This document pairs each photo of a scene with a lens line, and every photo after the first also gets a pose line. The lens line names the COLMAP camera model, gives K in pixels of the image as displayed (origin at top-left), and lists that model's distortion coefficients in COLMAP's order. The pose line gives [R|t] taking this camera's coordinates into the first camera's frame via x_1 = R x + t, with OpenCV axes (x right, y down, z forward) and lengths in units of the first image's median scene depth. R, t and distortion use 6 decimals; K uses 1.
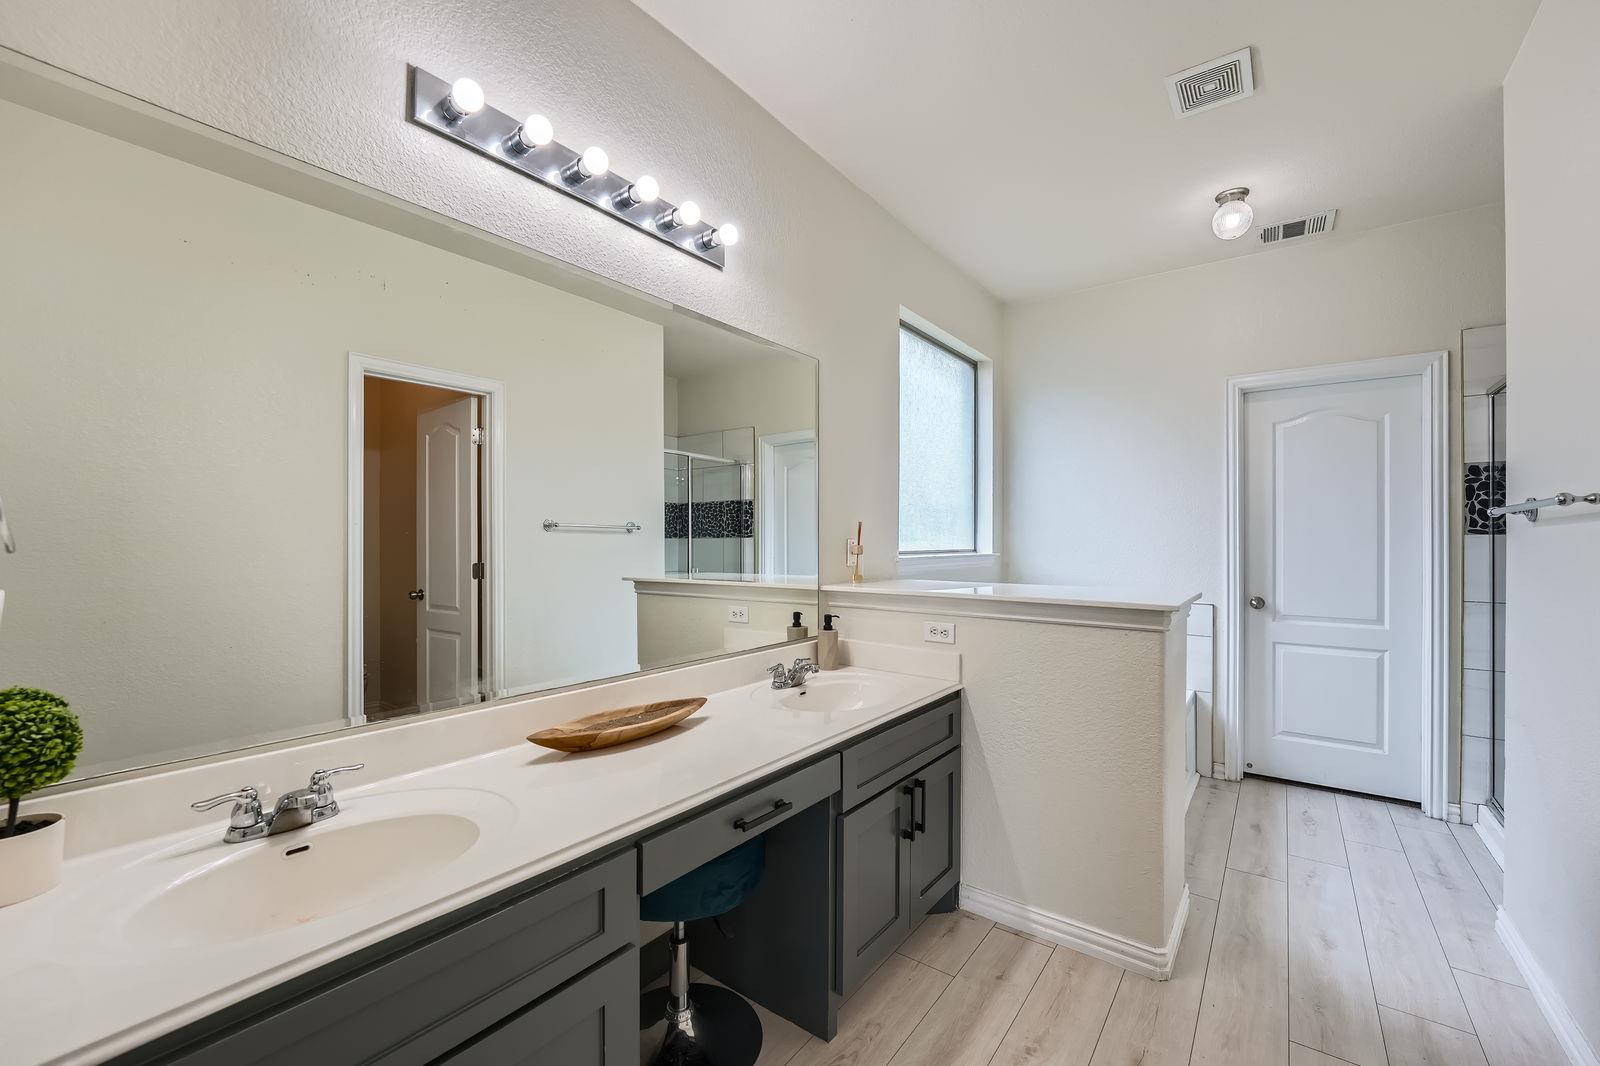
lens RADIAL K [[650.0, 0, 795.5], [0, 650.0, 535.2], [0, 0, 1]] dist [-0.010167, 0.001586]
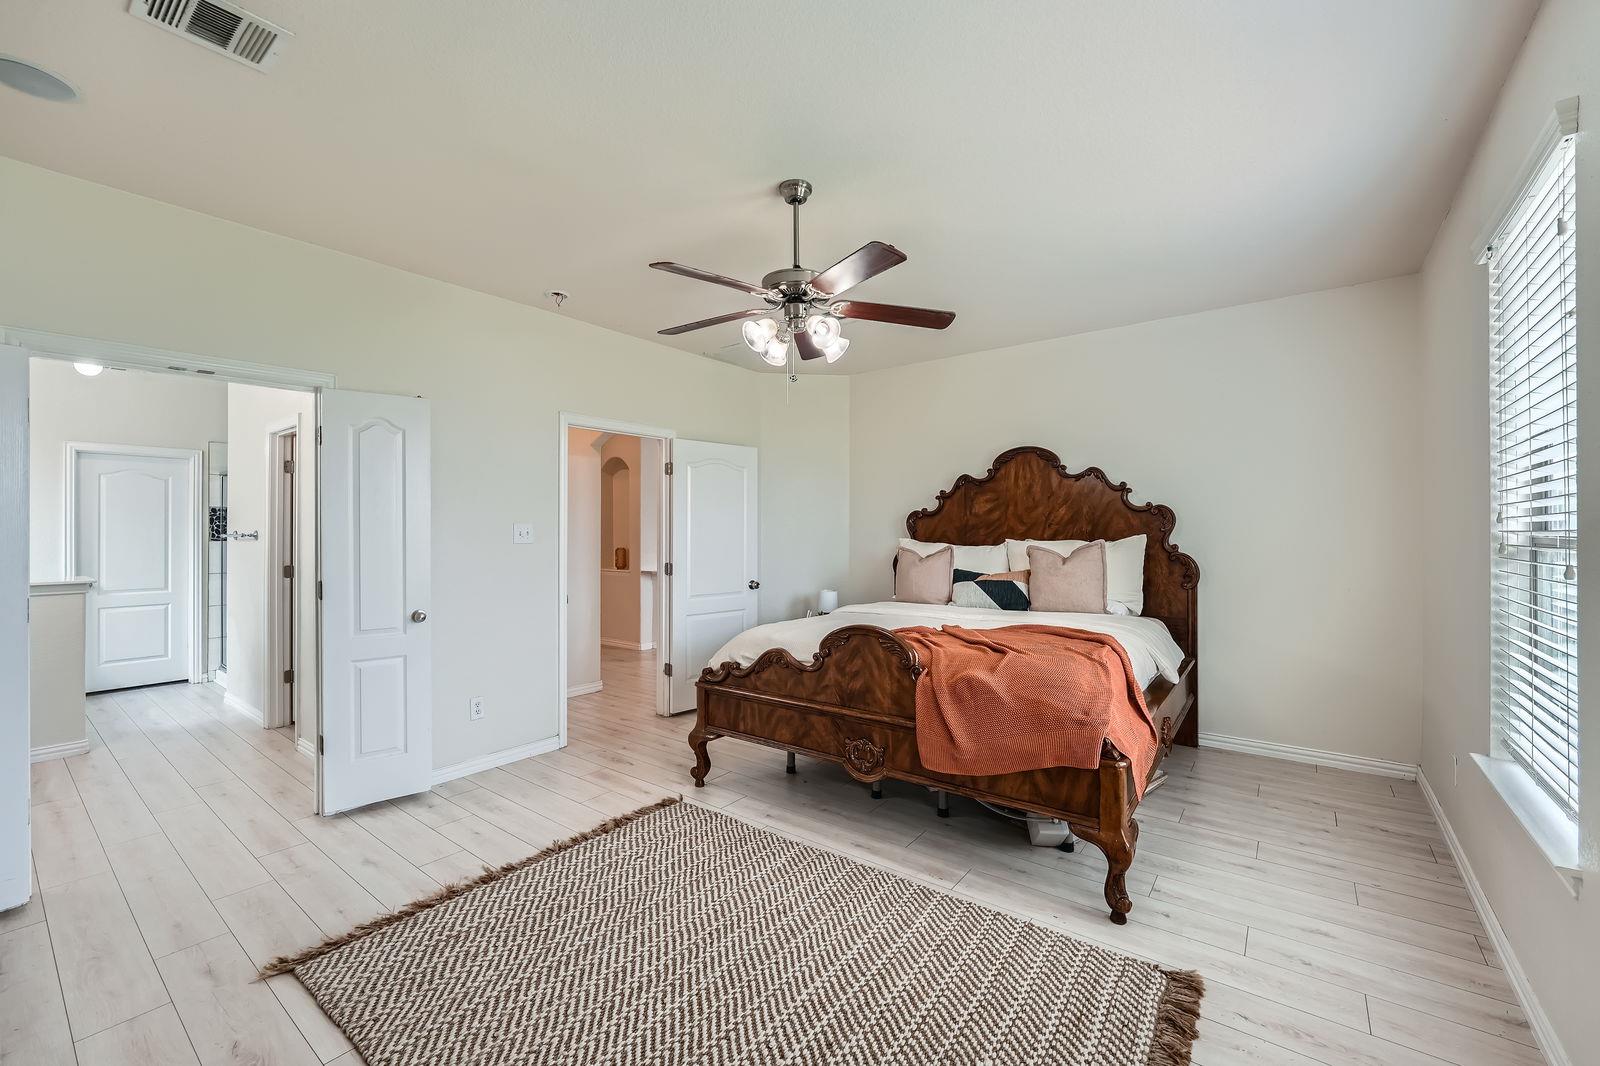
lens RADIAL K [[650.0, 0, 798.5], [0, 650.0, 525.9], [0, 0, 1]] dist [-0.010167, 0.001586]
pose [[0.013632, 0.001533, 0.999906, -1.008493], [-0.001462, 0.999998, -0.001513, -0.049883], [-0.999906, -0.001441, 0.013634, -0.921630]]
